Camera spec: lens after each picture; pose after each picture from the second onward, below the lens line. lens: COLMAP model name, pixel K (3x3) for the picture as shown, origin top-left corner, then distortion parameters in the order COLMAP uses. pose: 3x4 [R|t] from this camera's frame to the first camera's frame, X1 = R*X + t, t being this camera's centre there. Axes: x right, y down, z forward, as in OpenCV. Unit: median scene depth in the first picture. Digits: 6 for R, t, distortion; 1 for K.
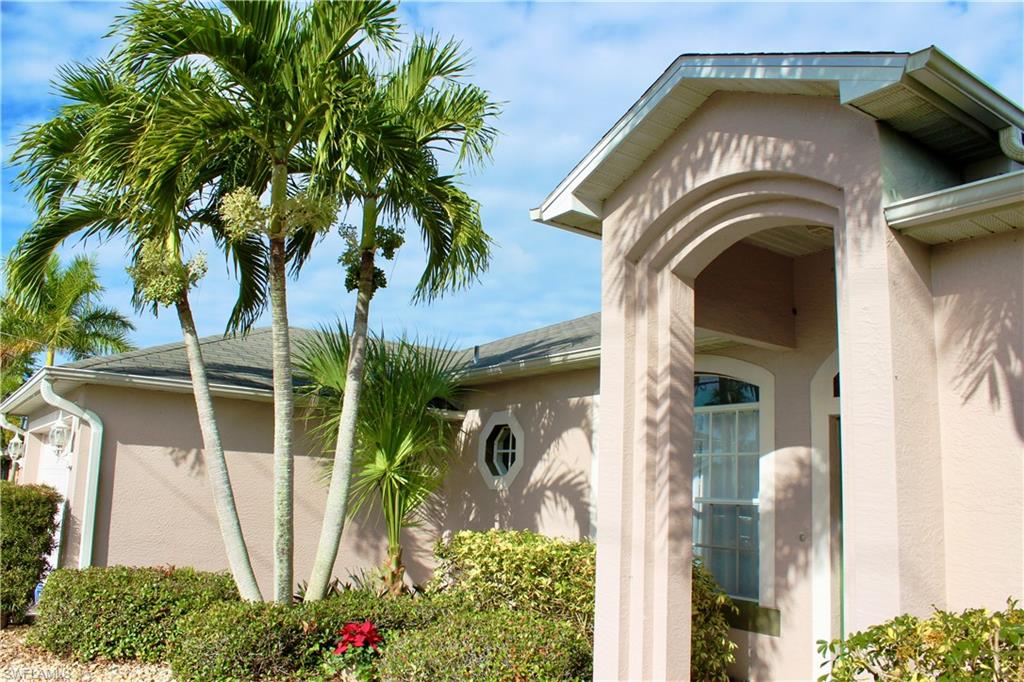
lens RADIAL K [[855.5, 0, 512.0], [0, 855.5, 341.0], [0, 0, 1]] dist [-0.163650, 0.162350]
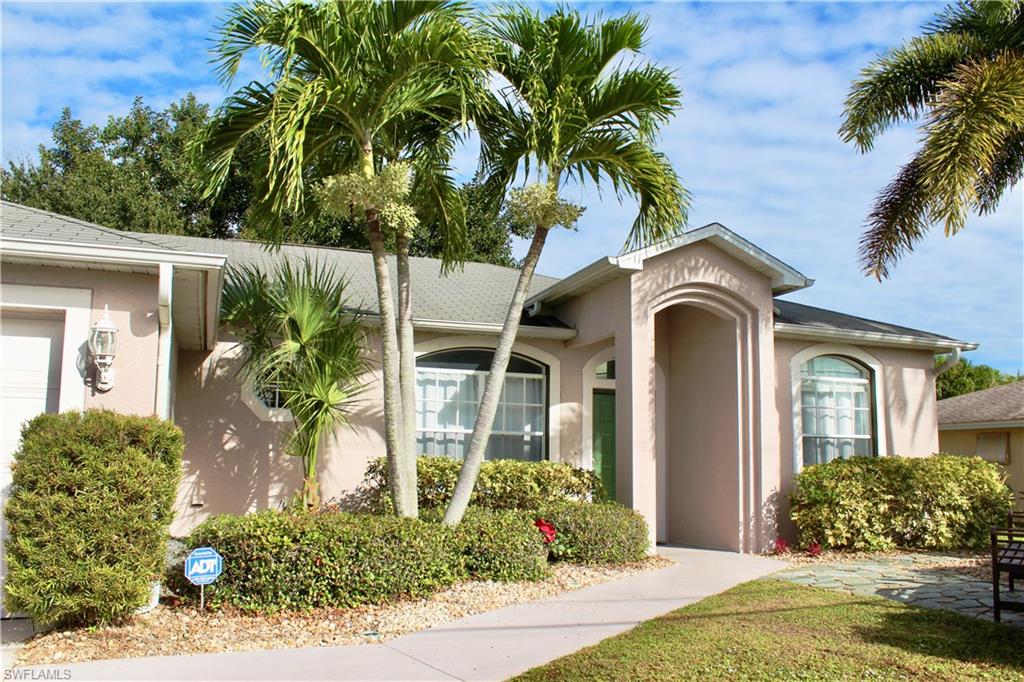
lens RADIAL K [[855.5, 0, 512.0], [0, 855.5, 341.0], [0, 0, 1]] dist [-0.163650, 0.162350]
pose [[0.298263, 0.108929, 0.948248, -1.828017], [-0.177987, 0.982388, -0.056867, 0.156439], [-0.937742, -0.151815, 0.312398, 0.720361]]
